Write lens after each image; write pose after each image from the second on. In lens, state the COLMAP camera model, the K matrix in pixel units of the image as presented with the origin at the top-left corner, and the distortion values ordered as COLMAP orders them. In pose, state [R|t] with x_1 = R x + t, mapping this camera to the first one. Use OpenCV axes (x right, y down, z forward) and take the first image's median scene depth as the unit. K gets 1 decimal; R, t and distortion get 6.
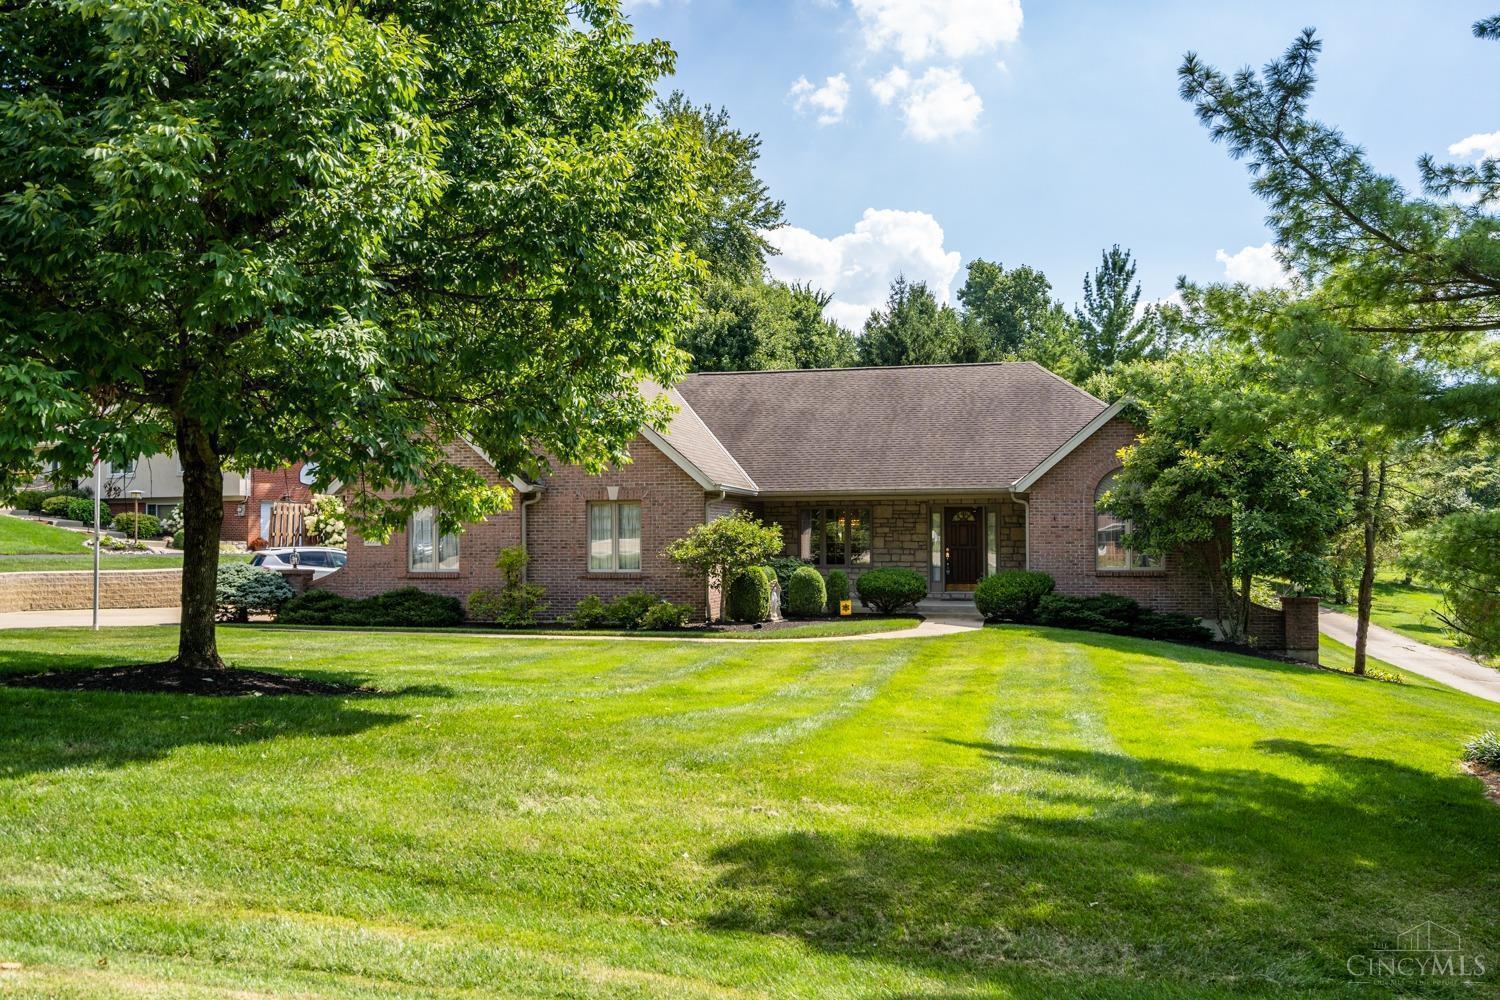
lens RADIAL K [[1244.5, 0, 747.4], [0, 1244.5, 503.9], [0, 0, 1]] dist [-0.001884, -0.000462]
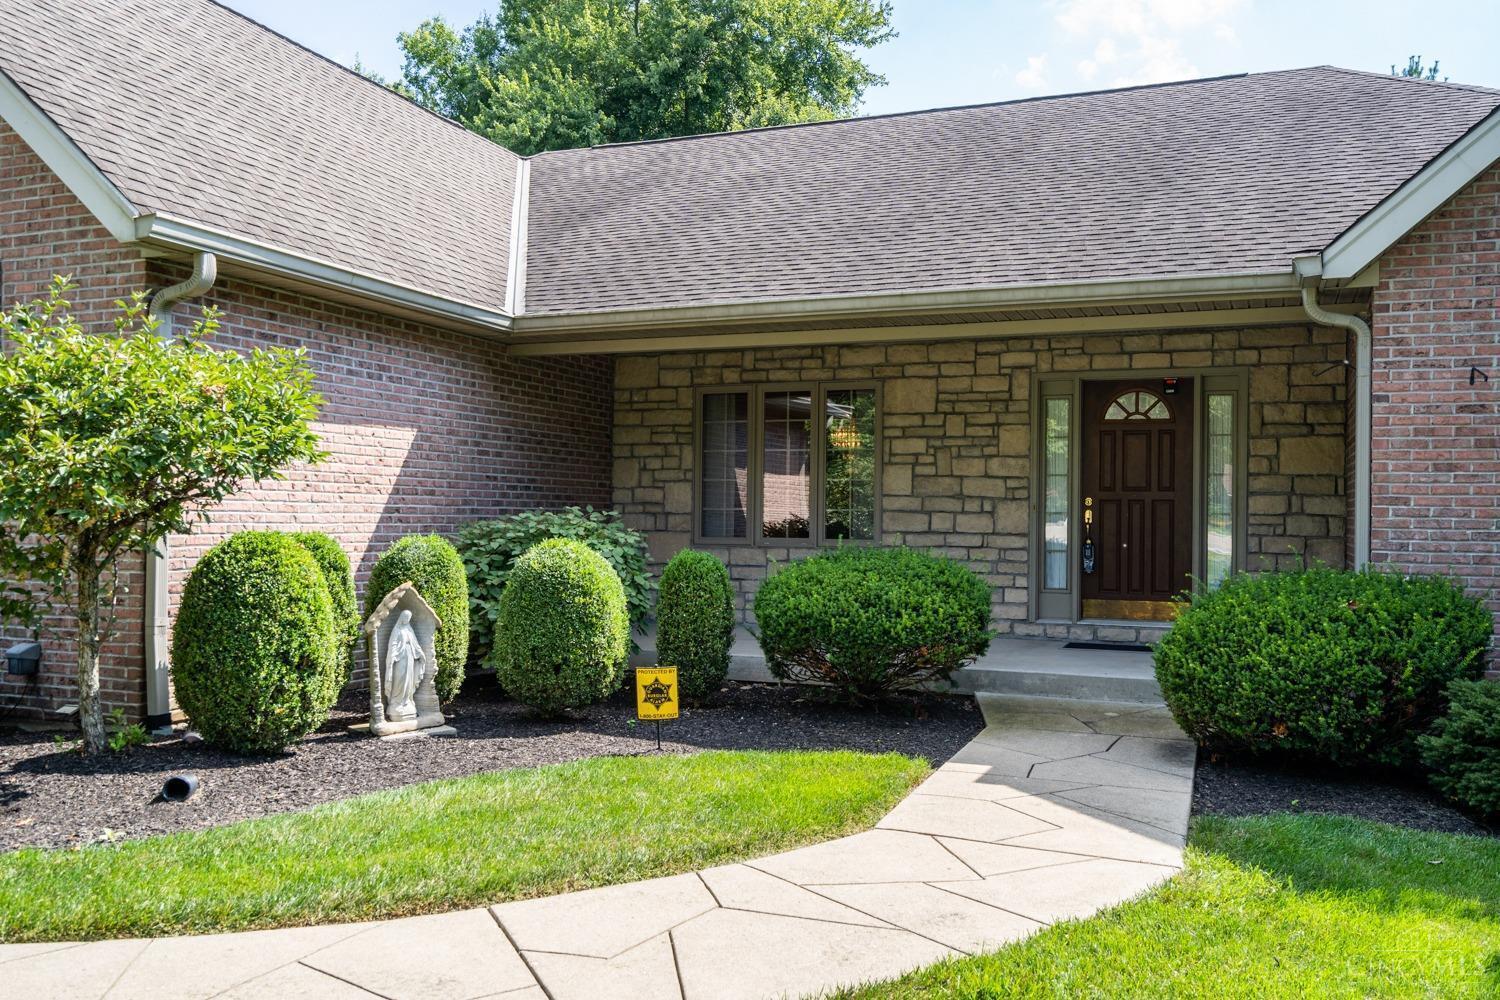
lens RADIAL K [[1293.7, 0, 752.6], [0, 1293.7, 500.8], [0, 0, 1]] dist [0.009799, 0.005357]
pose [[0.990422, 0.014901, -0.137268, 0.117121], [-0.012941, 0.999801, 0.015154, 0.032331], [0.137466, -0.013233, 0.990418, 0.623976]]
